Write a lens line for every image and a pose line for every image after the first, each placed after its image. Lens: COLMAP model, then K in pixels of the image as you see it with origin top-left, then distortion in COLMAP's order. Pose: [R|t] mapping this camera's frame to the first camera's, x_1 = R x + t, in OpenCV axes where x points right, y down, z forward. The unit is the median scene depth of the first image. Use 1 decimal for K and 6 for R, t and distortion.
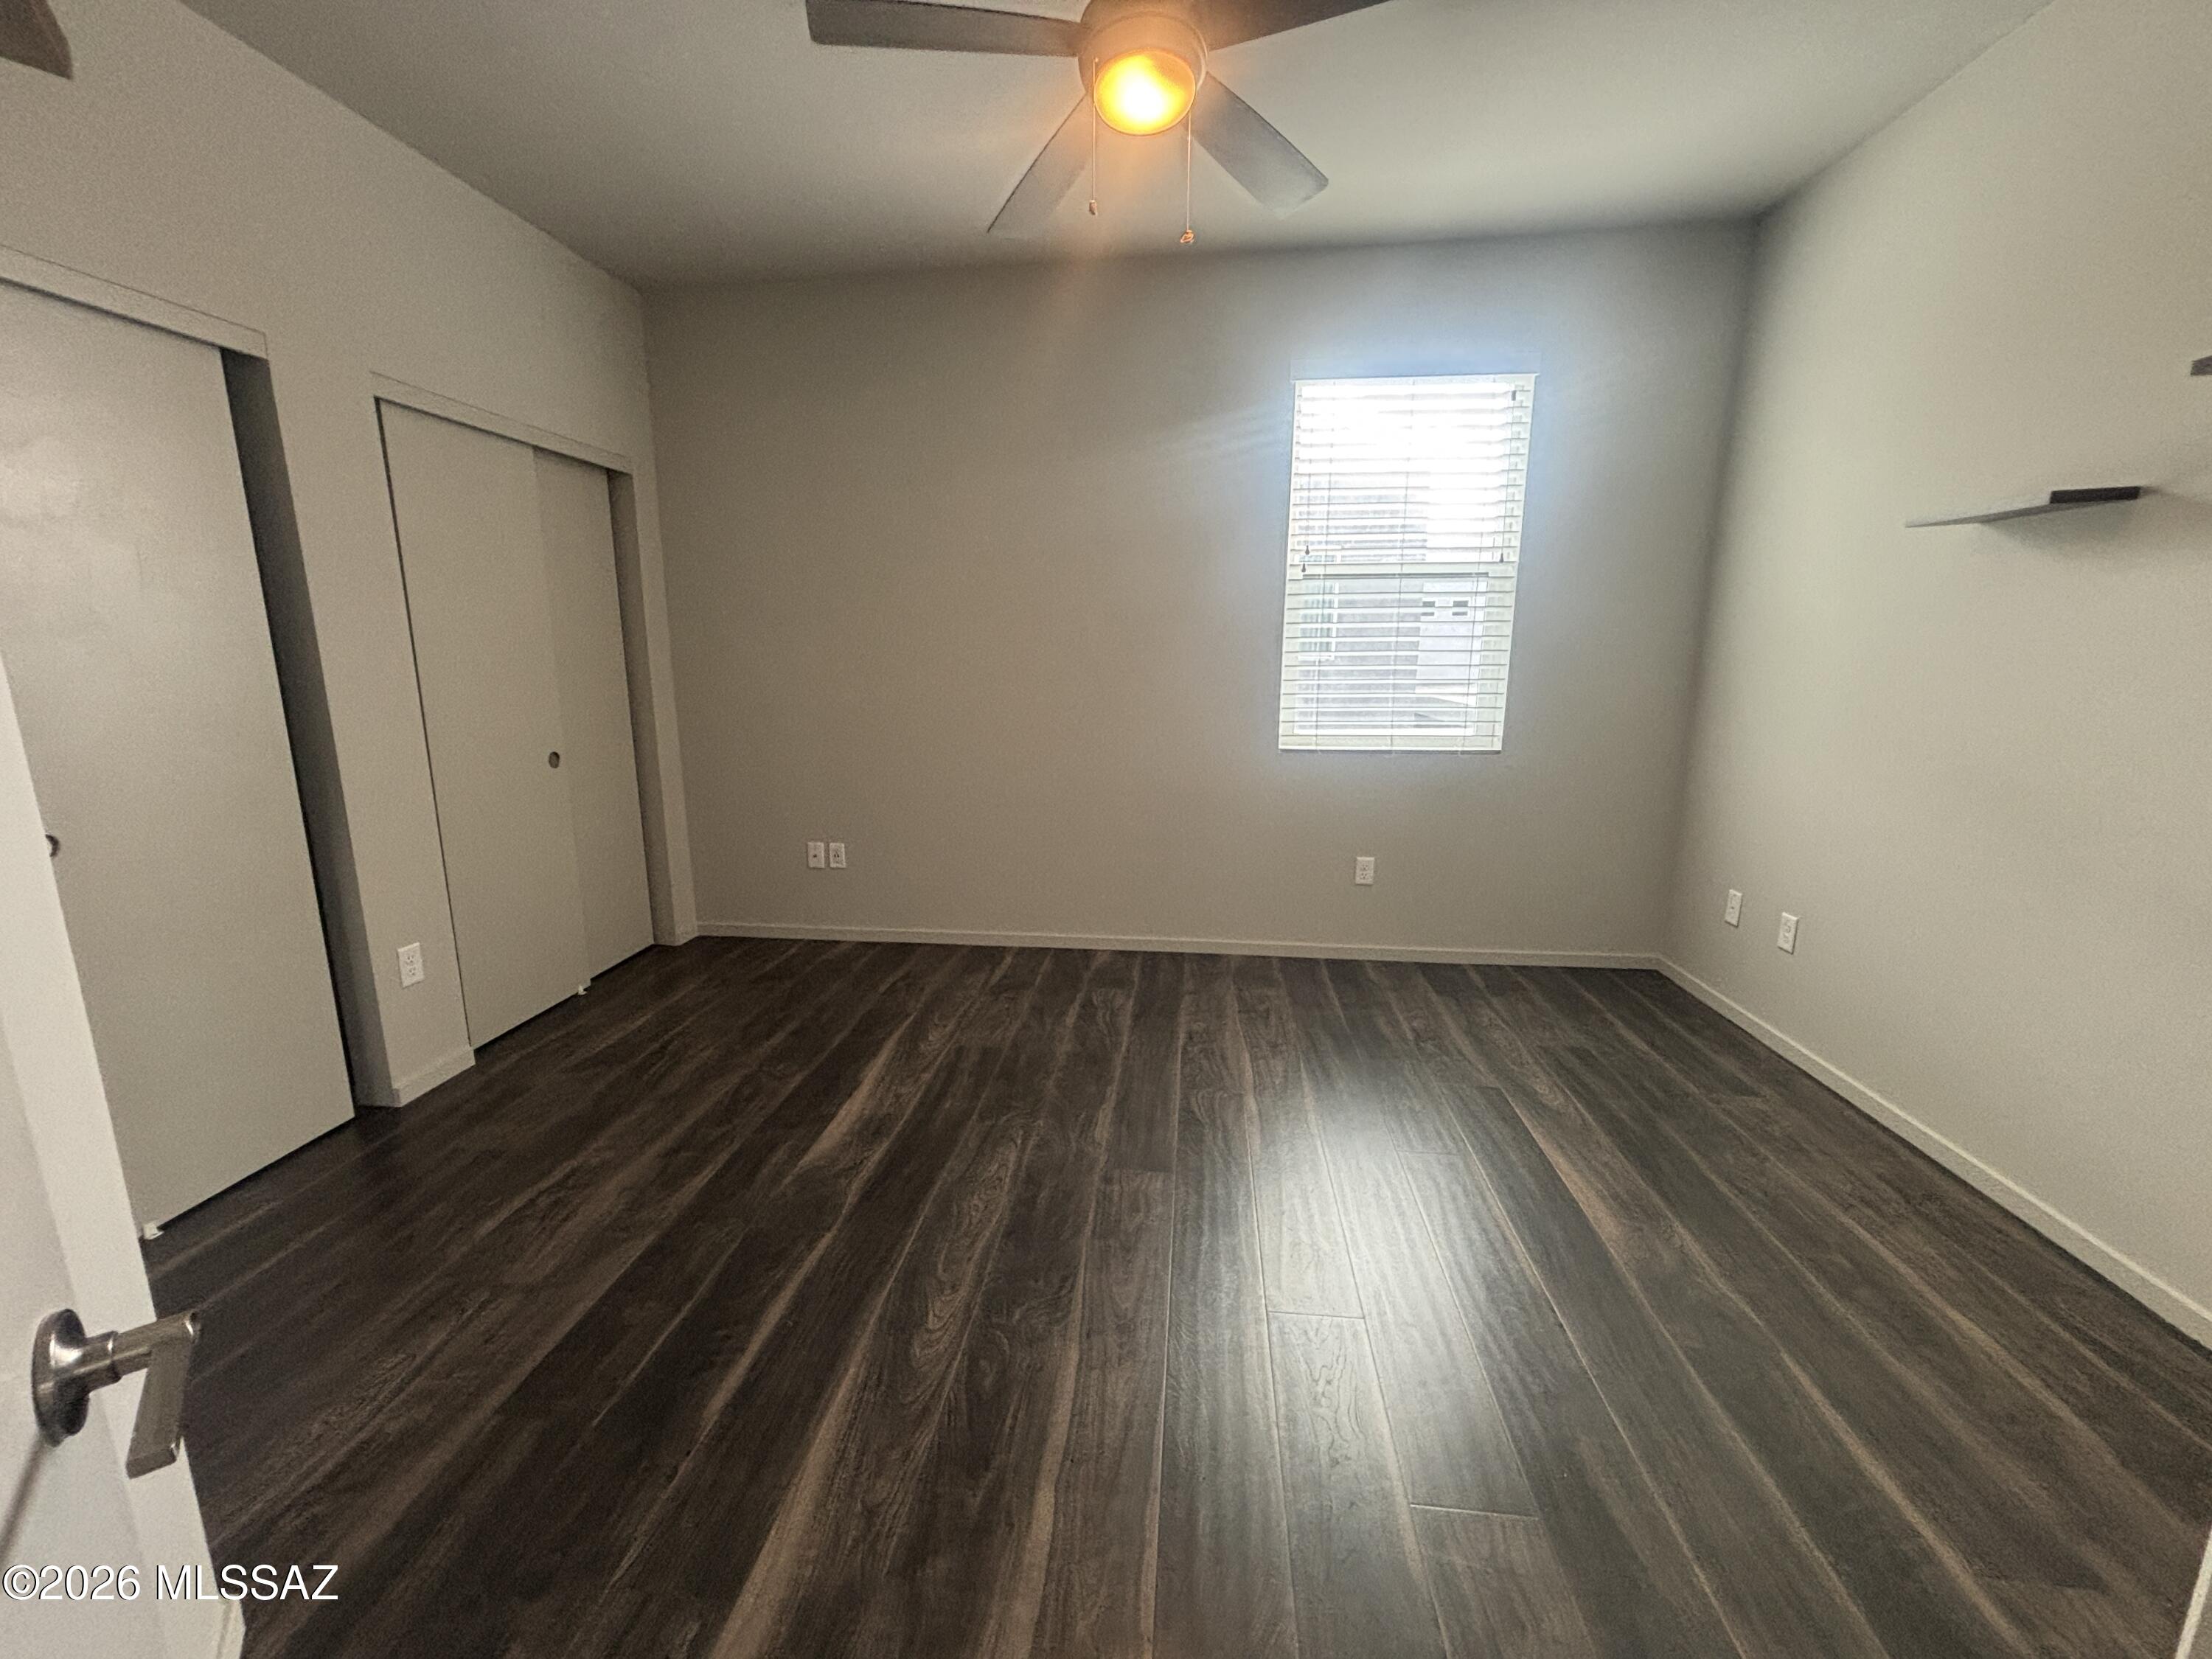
lens RADIAL K [[895.4, 0, 1109.9], [0, 895.4, 818.1], [0, 0, 1]] dist [0.002272, -0.000423]
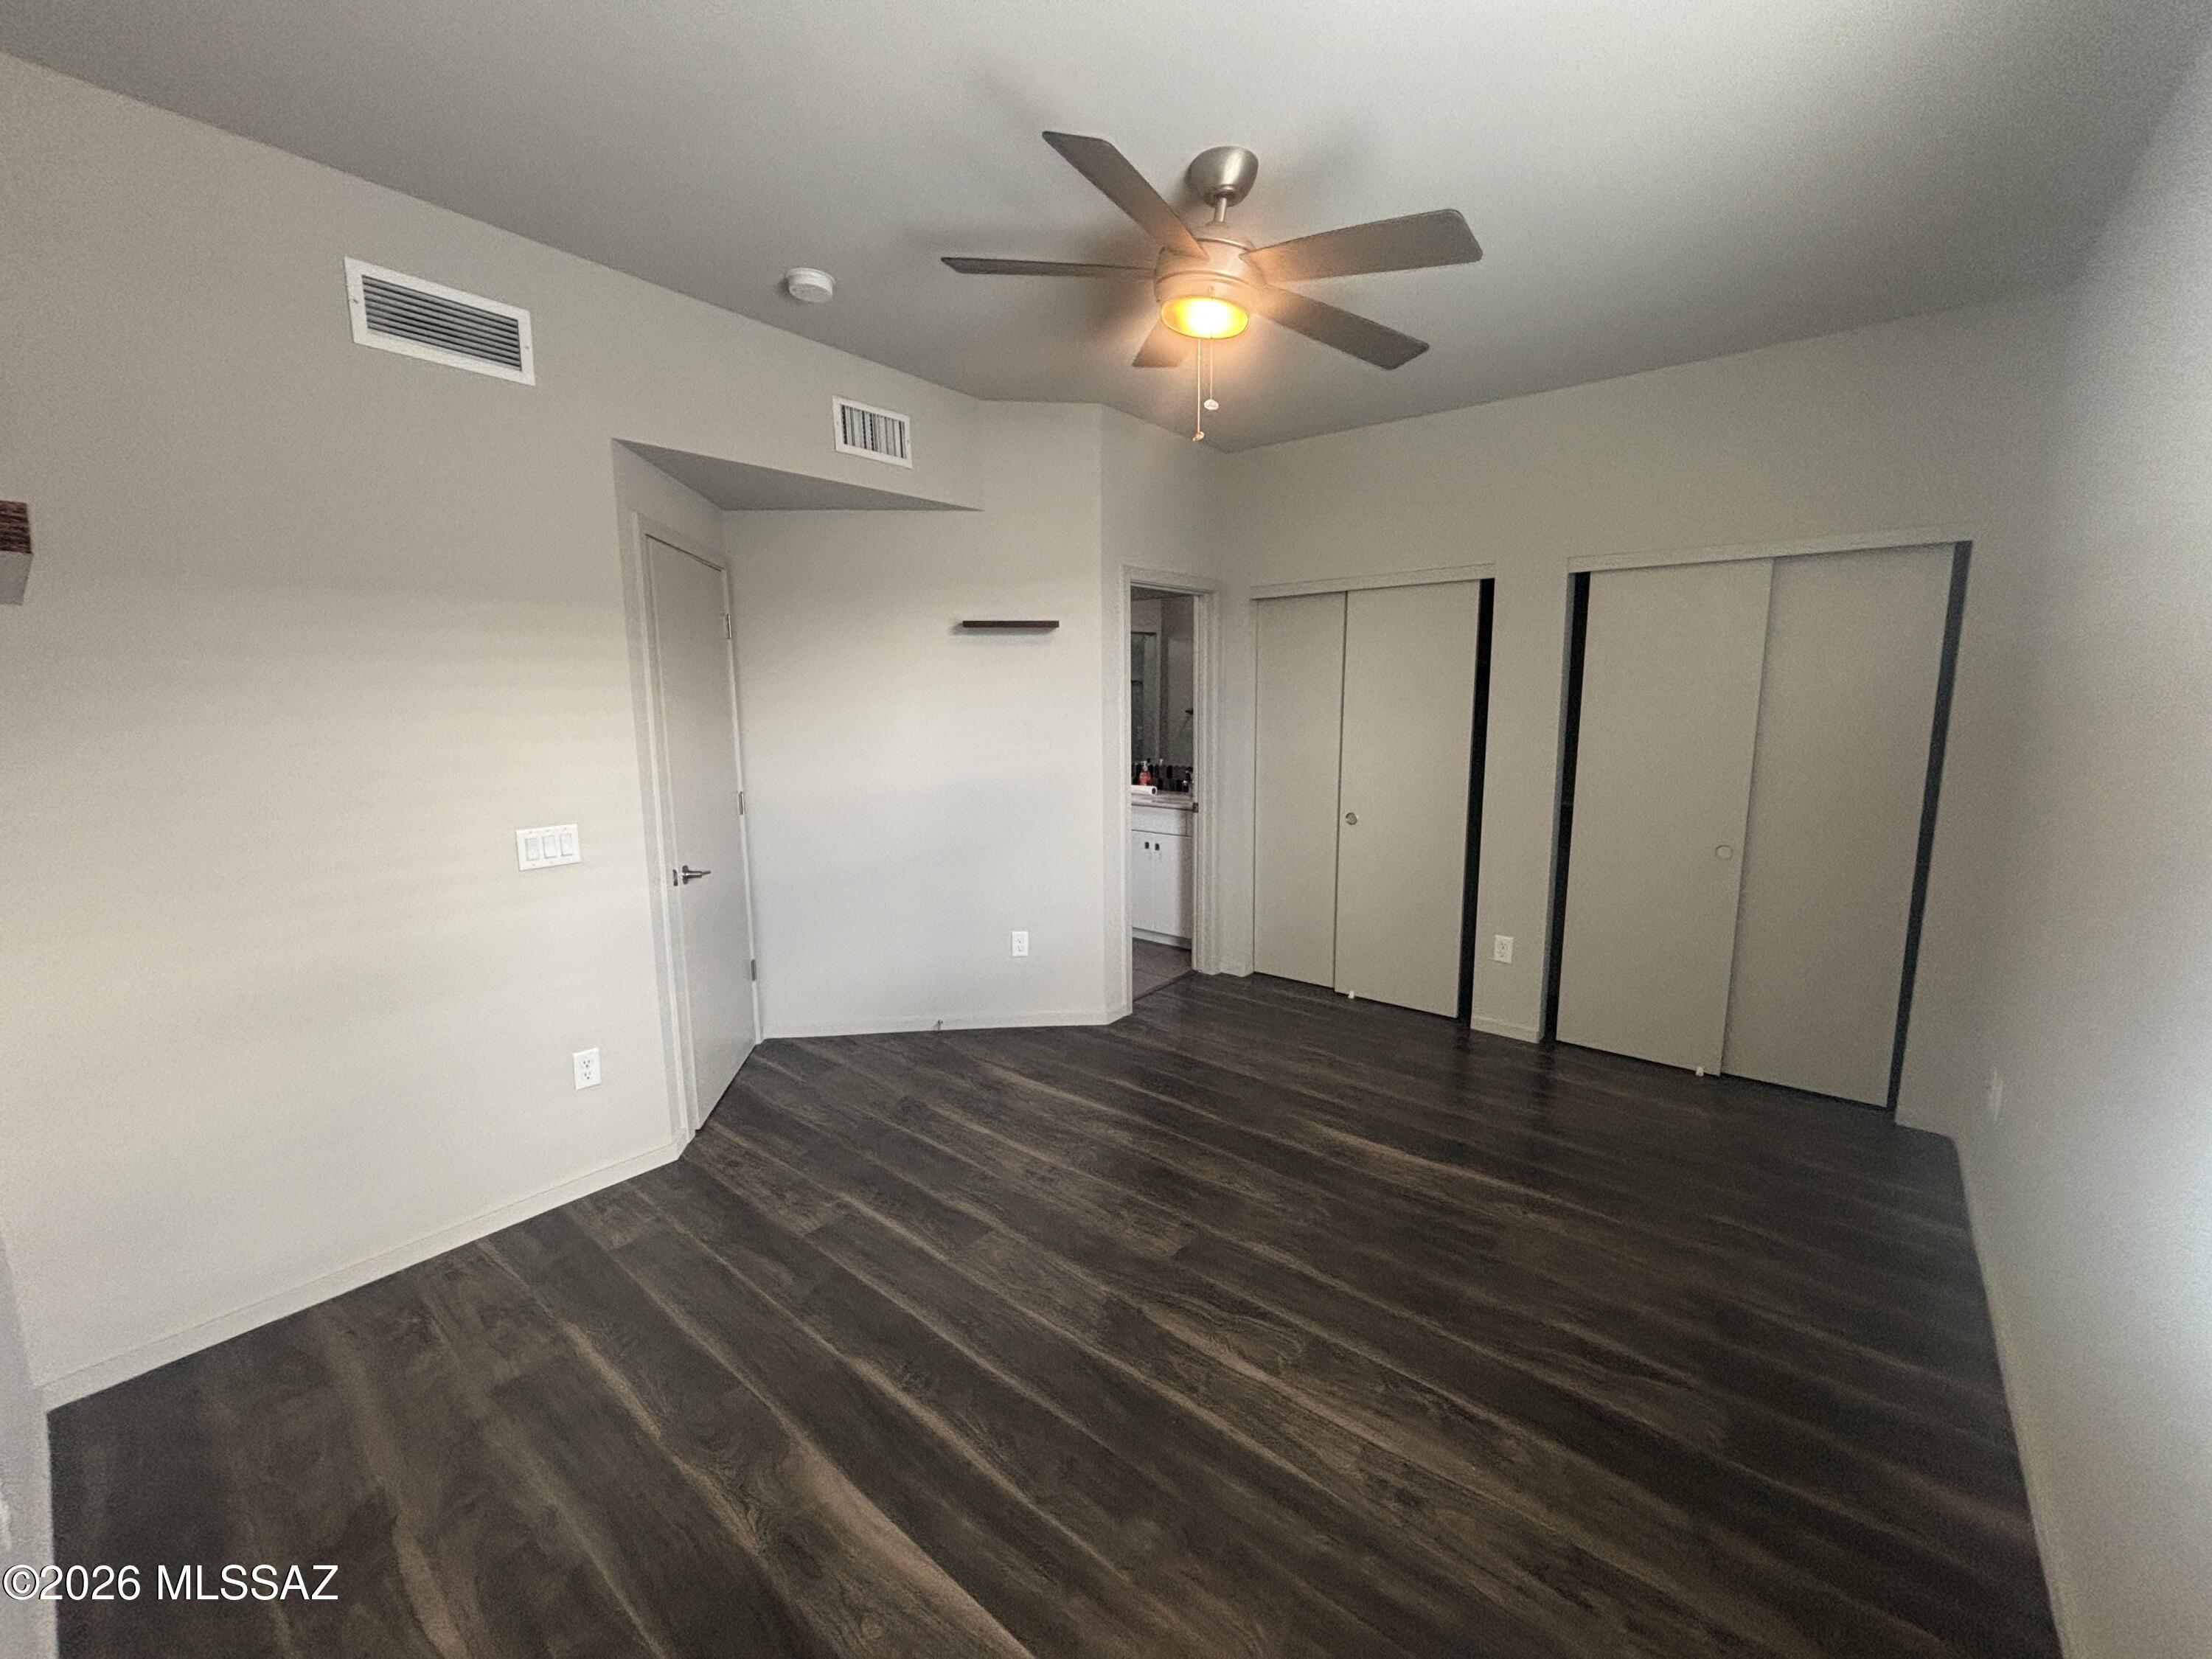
lens RADIAL K [[895.4, 0, 1105.0], [0, 895.4, 829.6], [0, 0, 1]] dist [0.002272, -0.000423]
pose [[-0.556264, 0.130516, -0.820693, 0.862891], [-0.148476, 0.956088, 0.252686, -0.333227], [0.817634, 0.262413, -0.512458, 1.253102]]
